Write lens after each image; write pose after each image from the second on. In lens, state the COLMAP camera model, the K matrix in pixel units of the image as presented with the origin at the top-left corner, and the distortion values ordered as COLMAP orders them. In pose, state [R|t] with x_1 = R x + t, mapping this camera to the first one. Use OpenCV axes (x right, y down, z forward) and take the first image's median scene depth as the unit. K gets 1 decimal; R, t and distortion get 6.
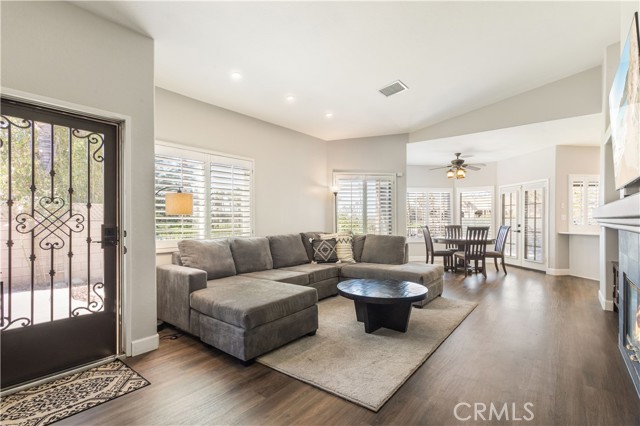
lens RADIAL K [[306.0, 0, 319.2], [0, 306.0, 218.7], [0, 0, 1]] dist [0.004900, 0.000248]
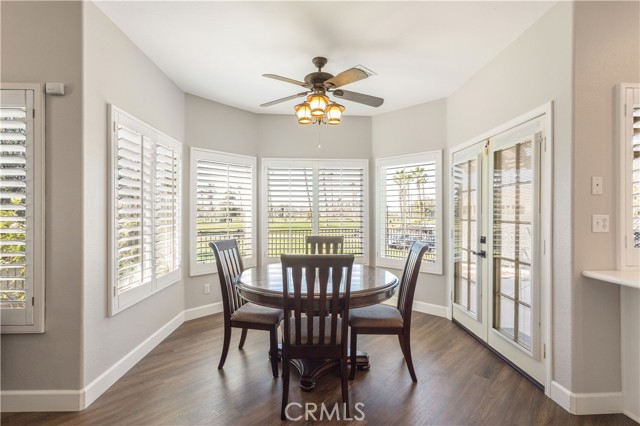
lens RADIAL K [[306.9, 0, 320.0], [0, 306.9, 213.0], [0, 0, 1]] dist [0.008205, 0.000265]
pose [[0.997773, 0.000701, -0.066705, 0.498979], [-0.000828, 0.999998, -0.001881, -0.013436], [0.066703, 0.001932, 0.997771, 0.625660]]
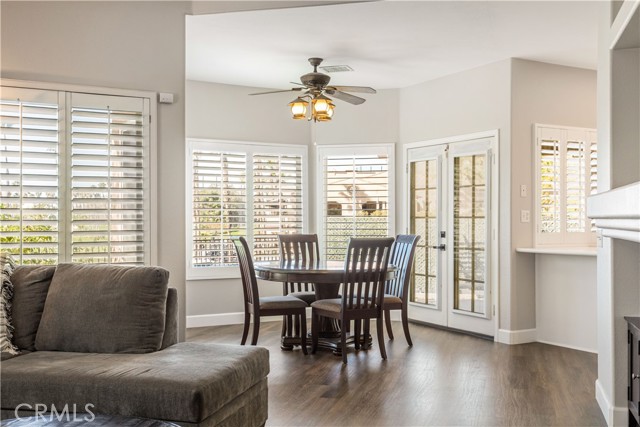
lens RADIAL K [[721.4, 0, 320.0], [0, 721.4, 213.5], [0, 0, 1]] dist [0.015298, 0.003688]
pose [[0.917104, 0.004070, 0.398628, 0.078866], [-0.000146, 0.999951, -0.009873, 0.001866], [-0.398649, 0.008996, 0.917060, 0.123827]]
